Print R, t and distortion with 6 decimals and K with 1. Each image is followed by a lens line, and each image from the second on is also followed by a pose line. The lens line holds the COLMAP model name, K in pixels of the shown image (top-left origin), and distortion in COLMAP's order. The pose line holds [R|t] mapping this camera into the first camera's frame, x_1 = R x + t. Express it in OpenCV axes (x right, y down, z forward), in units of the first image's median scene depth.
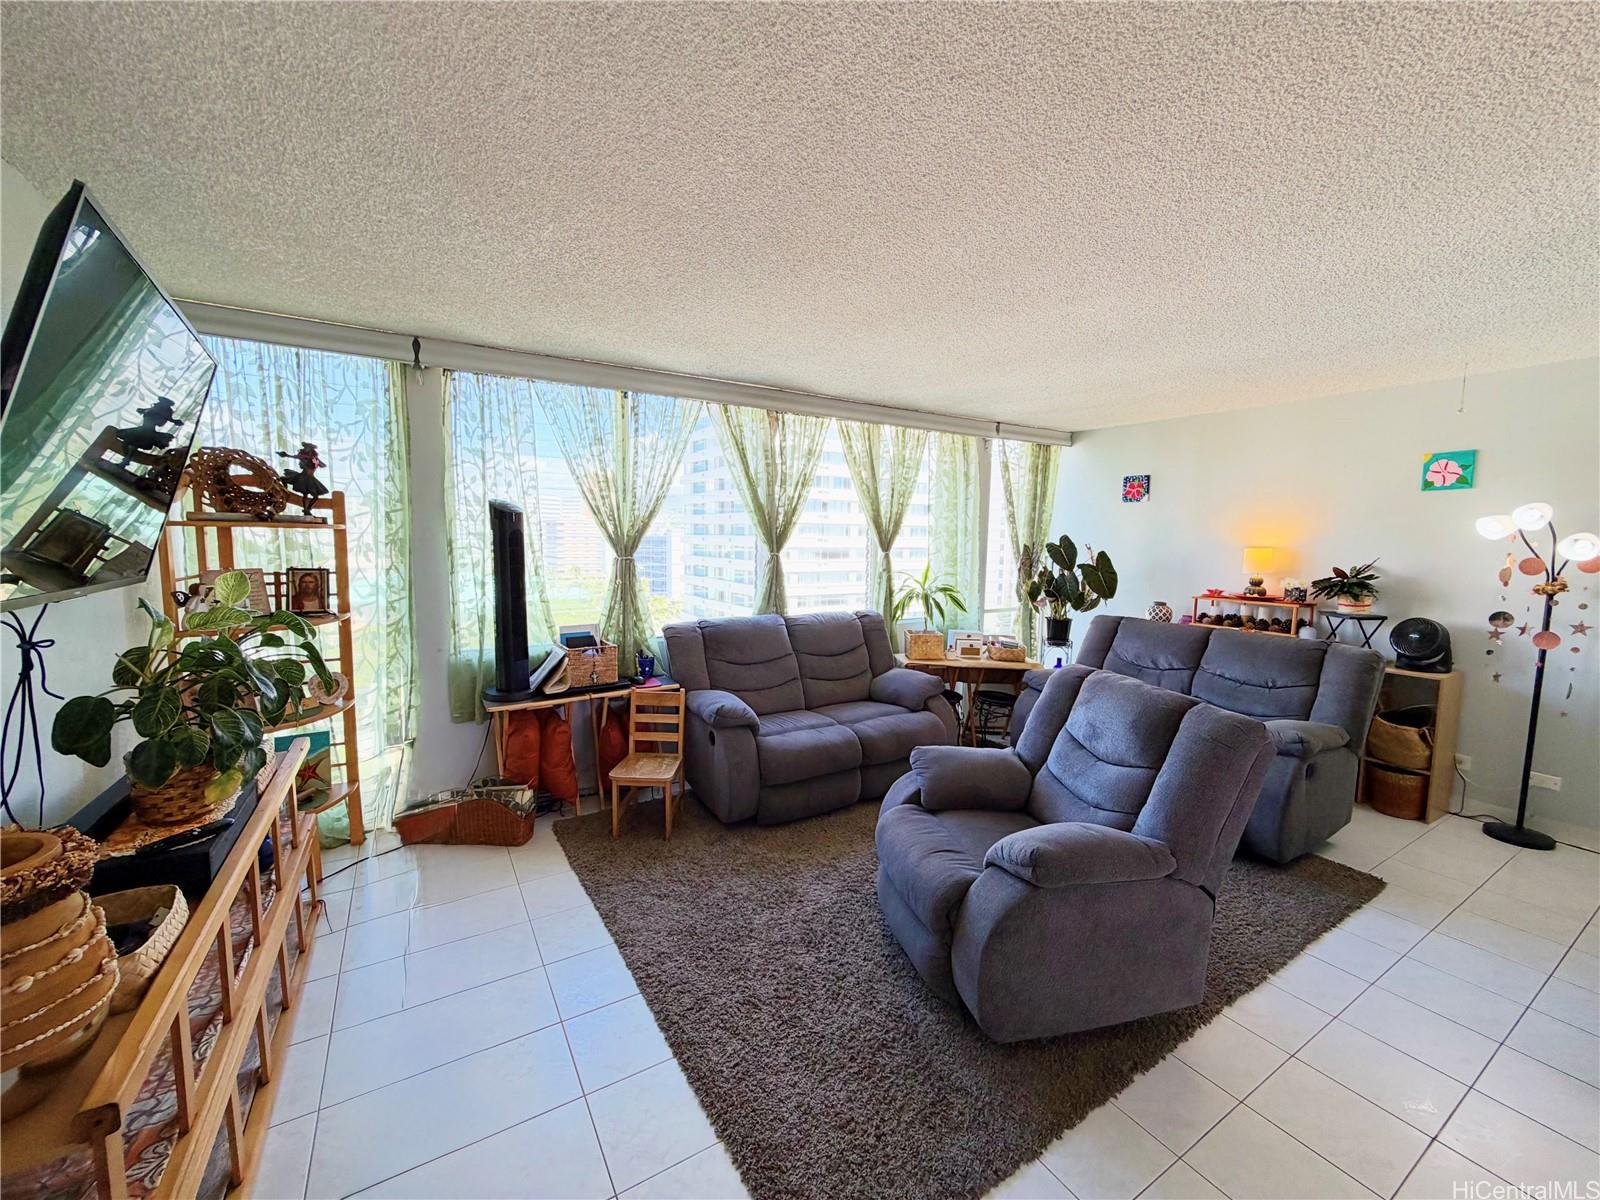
lens RADIAL K [[633.8, 0, 790.4], [0, 633.8, 603.3], [0, 0, 1]] dist [-0.001991, -0.000343]
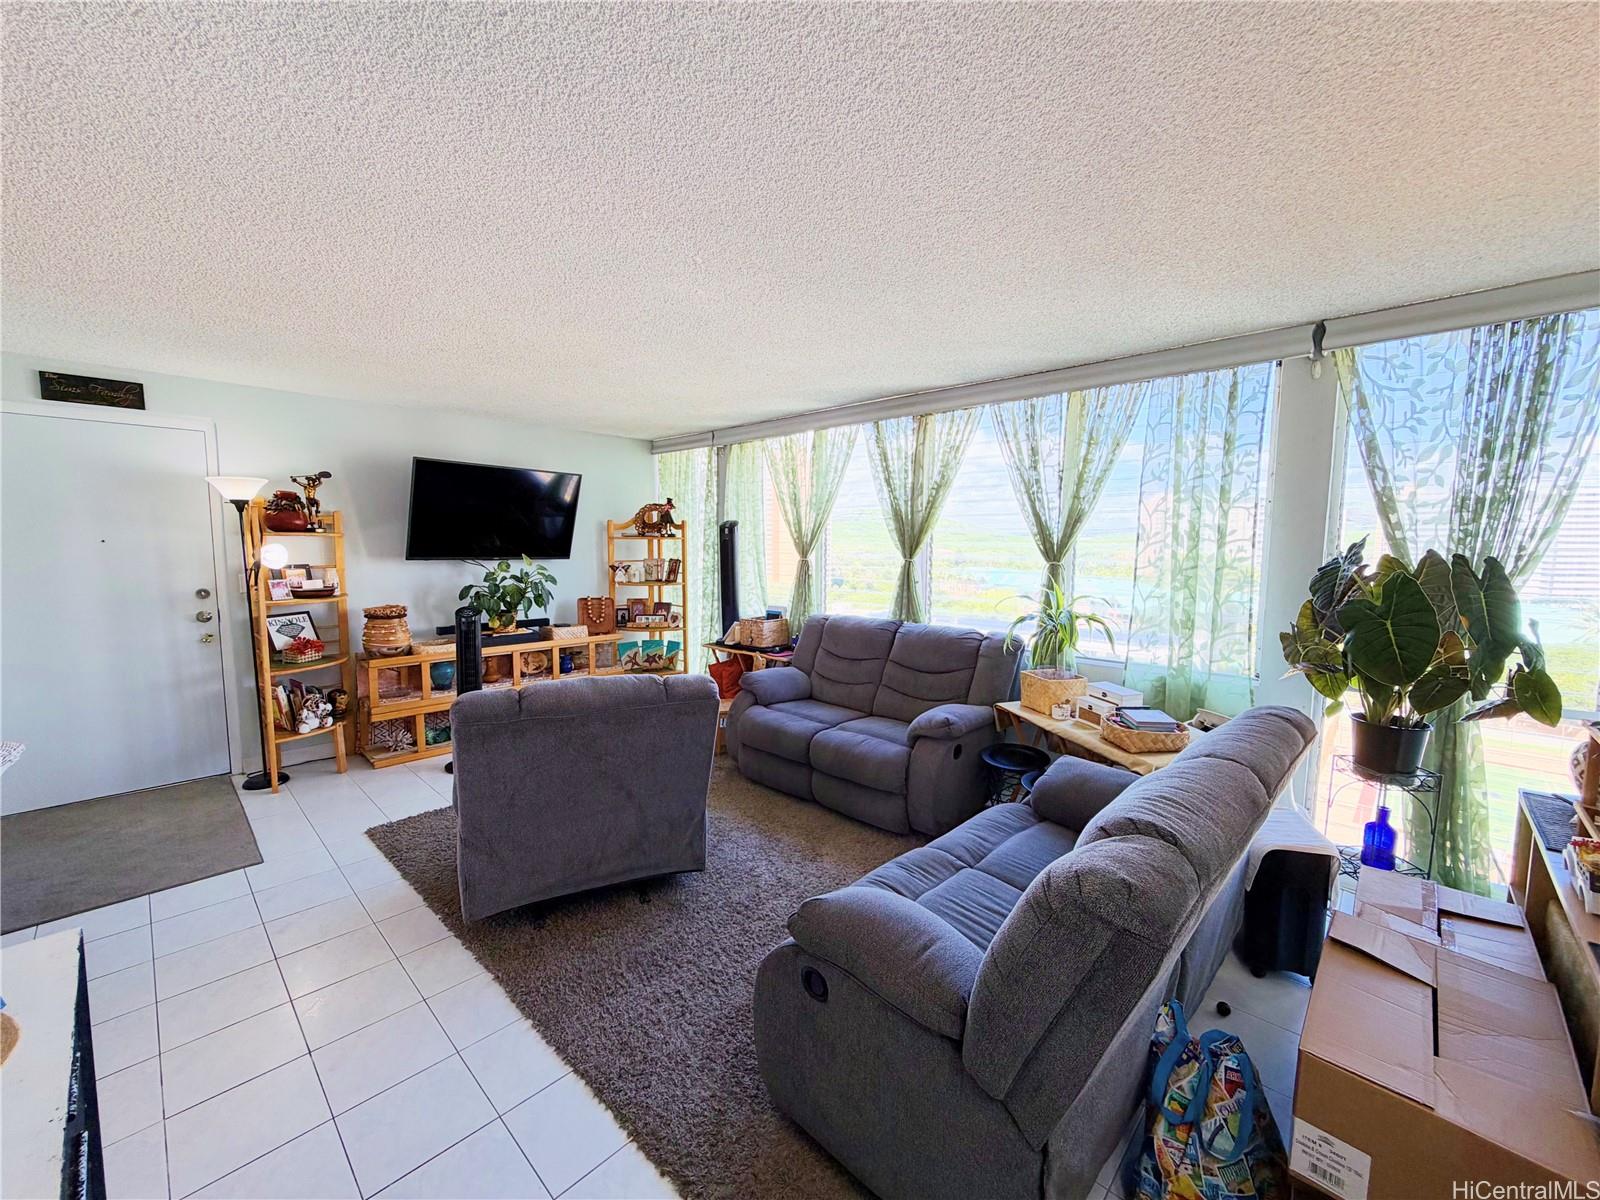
lens RADIAL K [[633.8, 0, 800.4], [0, 633.8, 603.2], [0, 0, 1]] dist [-0.001991, -0.000343]
pose [[0.272170, 0.082079, -0.958742, 0.901519], [-0.103866, 0.993040, 0.055530, -0.049290], [0.956627, 0.084468, 0.278801, 0.573443]]
